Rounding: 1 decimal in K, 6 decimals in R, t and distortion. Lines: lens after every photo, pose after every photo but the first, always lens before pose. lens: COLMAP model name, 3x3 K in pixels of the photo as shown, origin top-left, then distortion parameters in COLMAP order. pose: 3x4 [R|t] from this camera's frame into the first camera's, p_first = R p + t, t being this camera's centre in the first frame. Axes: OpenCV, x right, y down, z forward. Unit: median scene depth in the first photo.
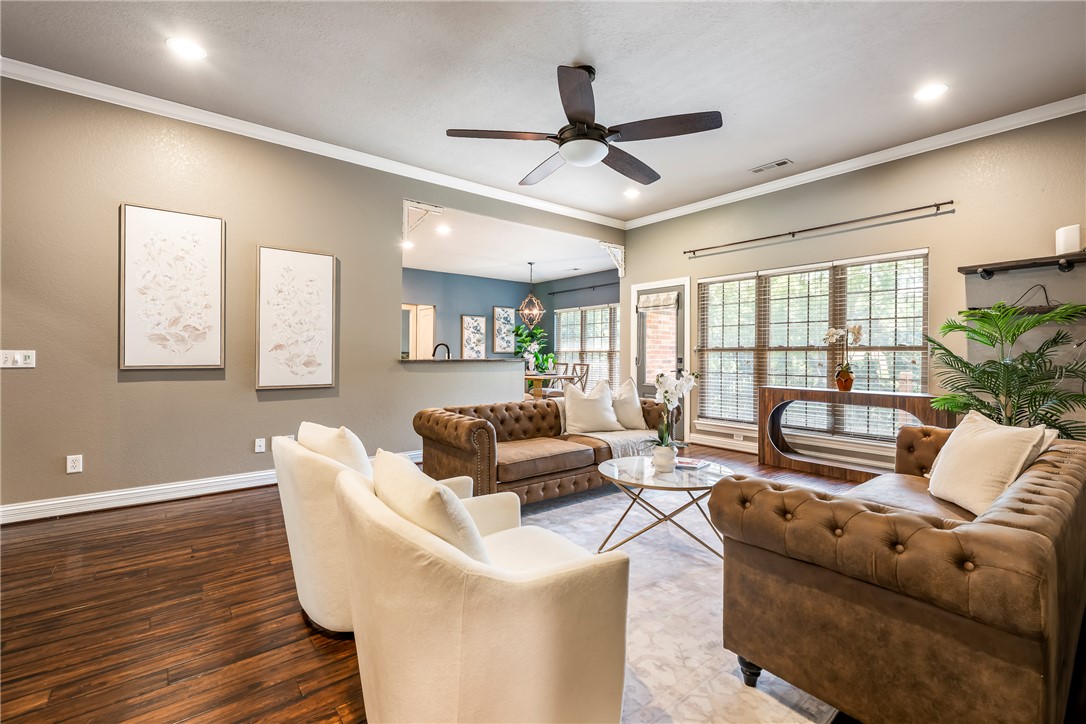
lens RADIAL K [[473.8, 0, 544.6], [0, 473.8, 357.1], [0, 0, 1]] dist [0.001899, -0.000003]
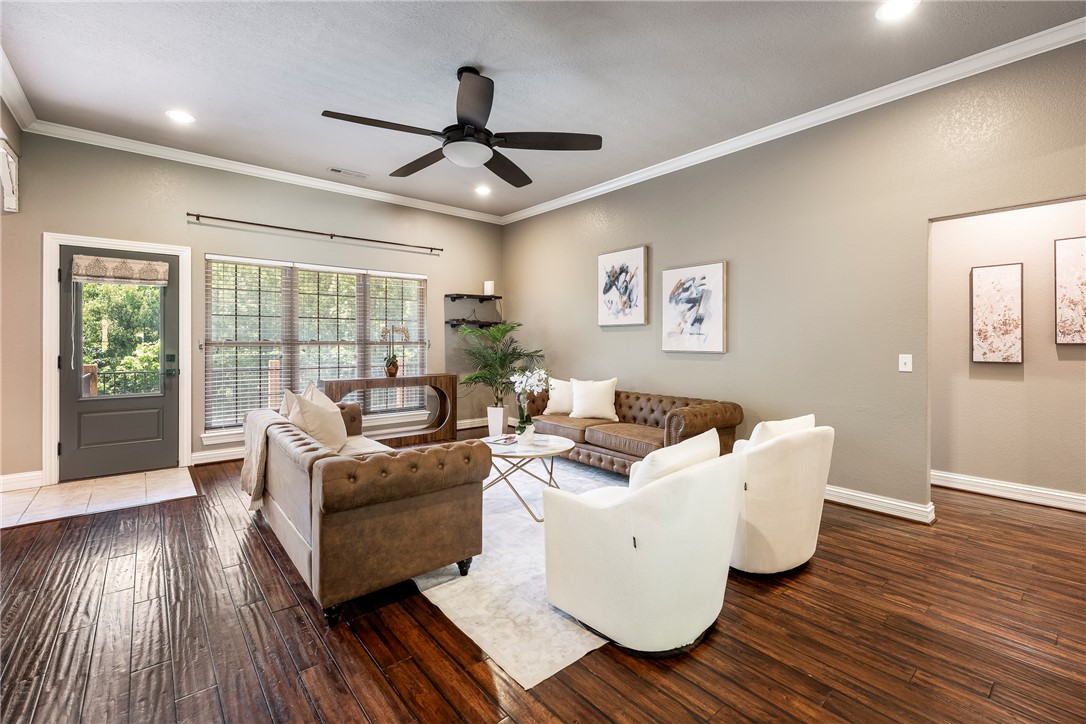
lens RADIAL K [[473.8, 0, 564.5], [0, 473.8, 340.7], [0, 0, 1]] dist [0.001899, -0.000003]
pose [[-0.036693, -0.002810, 0.999323, -0.581227], [0.005482, 0.999980, 0.003013, -0.023320], [-0.999312, 0.005589, -0.036676, 0.524554]]
